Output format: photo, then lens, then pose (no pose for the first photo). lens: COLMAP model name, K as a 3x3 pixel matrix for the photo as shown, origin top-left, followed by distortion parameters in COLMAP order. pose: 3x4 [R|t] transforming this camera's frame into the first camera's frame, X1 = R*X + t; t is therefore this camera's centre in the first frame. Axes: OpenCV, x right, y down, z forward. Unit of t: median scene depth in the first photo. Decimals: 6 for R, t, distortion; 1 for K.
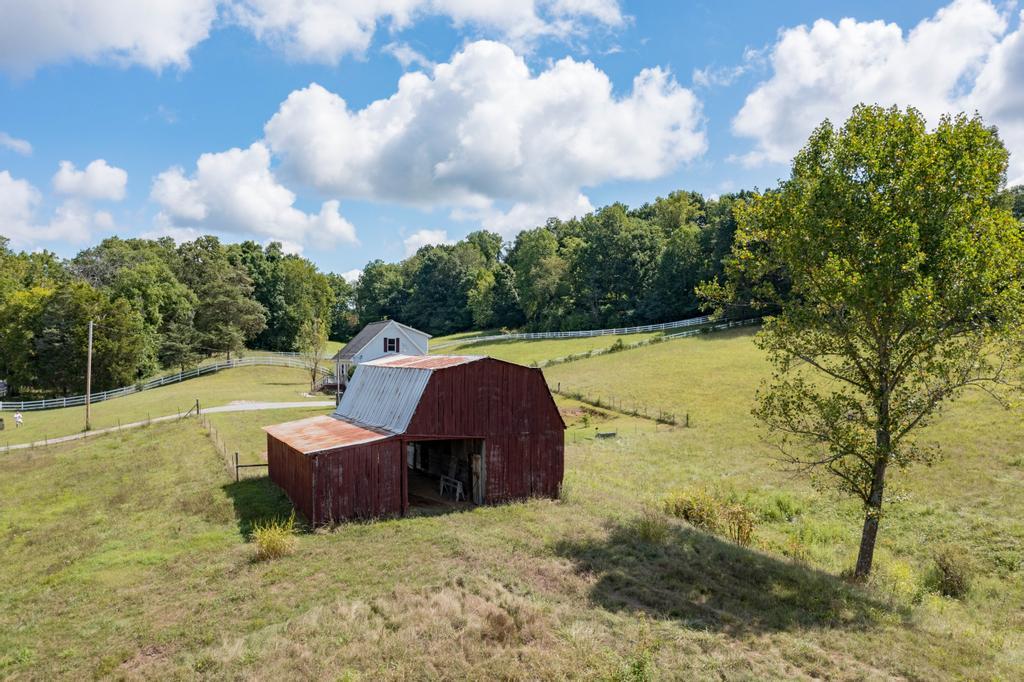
lens RADIAL K [[822.2, 0, 502.8], [0, 822.2, 337.0], [0, 0, 1]] dist [-0.024463, -0.006882]
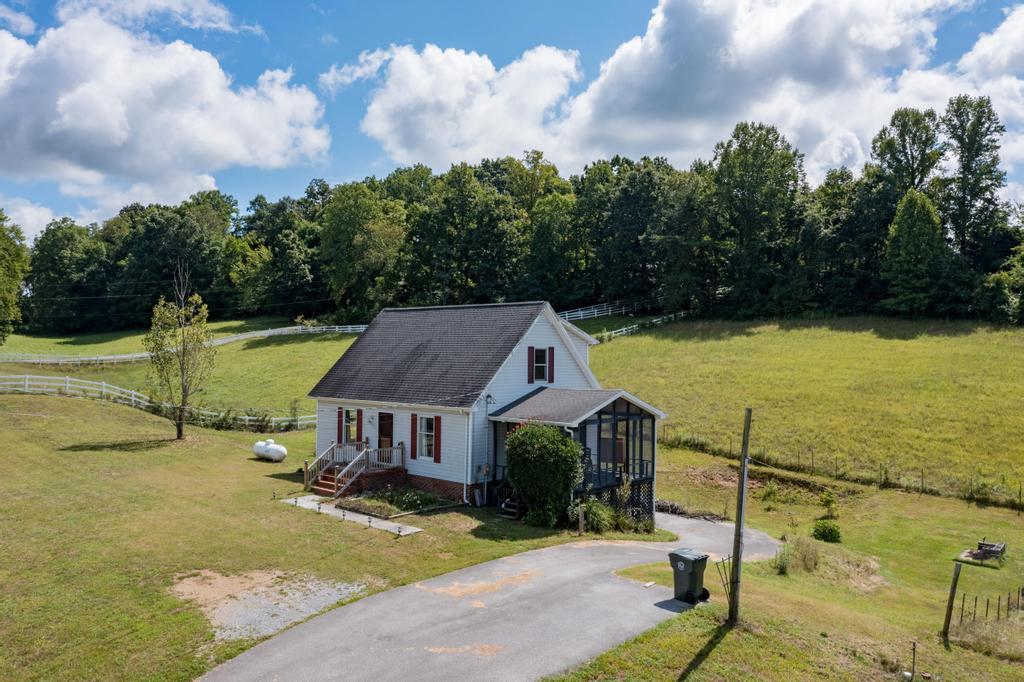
lens RADIAL K [[822.2, 0, 502.8], [0, 822.2, 337.0], [0, 0, 1]] dist [-0.024463, -0.006882]
pose [[0.912860, 0.008664, 0.408181, -0.124495], [-0.014170, 0.999845, 0.010468, -0.003149], [-0.408027, -0.015340, 0.912841, 0.249063]]
